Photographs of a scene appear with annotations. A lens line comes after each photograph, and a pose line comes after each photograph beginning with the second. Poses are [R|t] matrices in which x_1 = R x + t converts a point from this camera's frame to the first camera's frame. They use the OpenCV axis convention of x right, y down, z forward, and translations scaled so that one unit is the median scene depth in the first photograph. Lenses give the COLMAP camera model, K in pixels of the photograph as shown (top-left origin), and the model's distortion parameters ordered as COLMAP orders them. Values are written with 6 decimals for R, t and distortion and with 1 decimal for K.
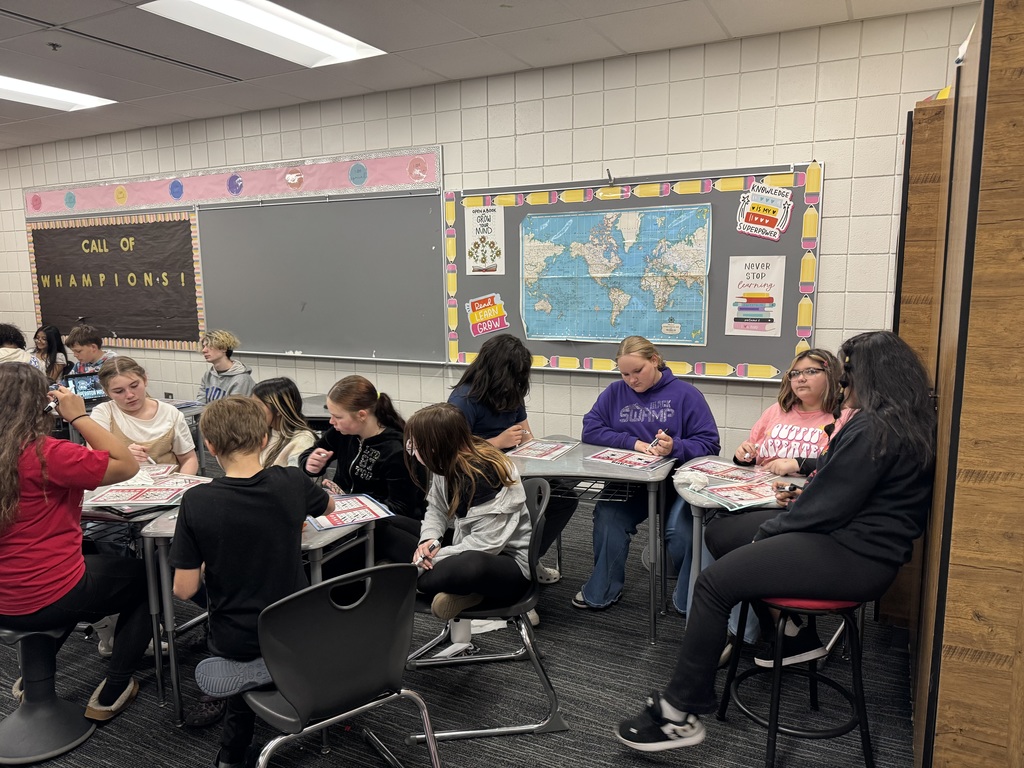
lens RADIAL K [[725.9, 0, 512.0], [0, 725.9, 384.0], [0, 0, 1]] dist [0.003372, -0.032502]
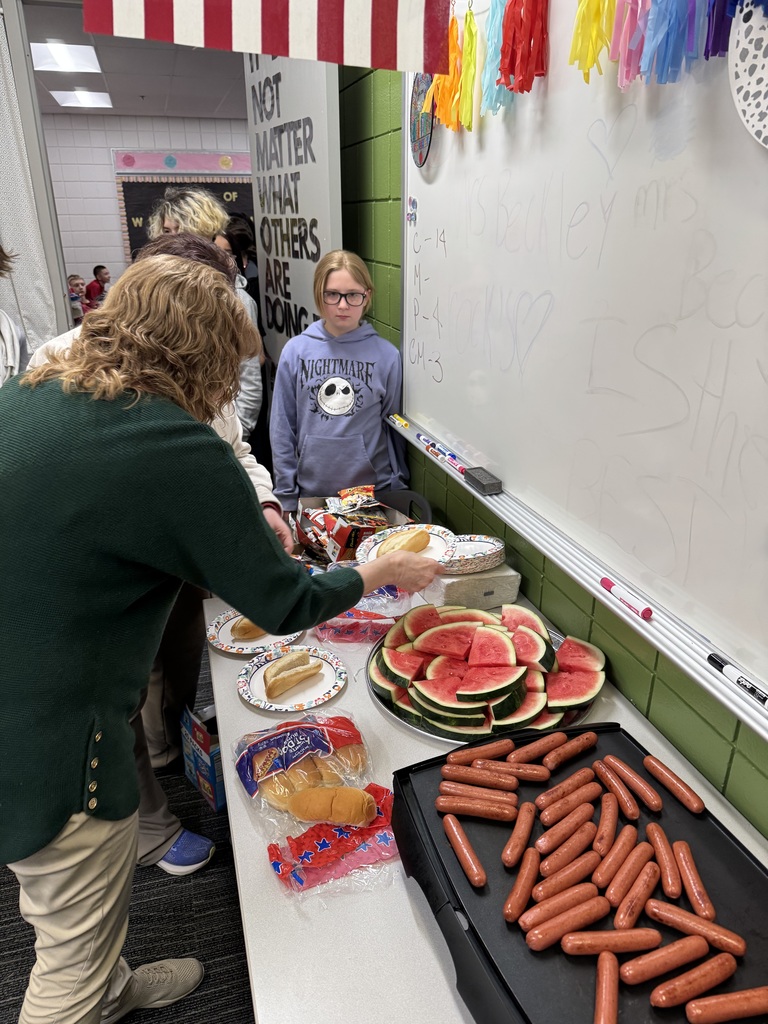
lens RADIAL K [[725.9, 0, 384.0], [0, 725.9, 512.0], [0, 0, 1]] dist [0.003372, -0.032502]
pose [[0.720152, -0.255165, 0.645192, -1.371710], [0.101016, 0.958569, 0.266349, 0.069805], [-0.686423, -0.126637, 0.716091, -0.398218]]
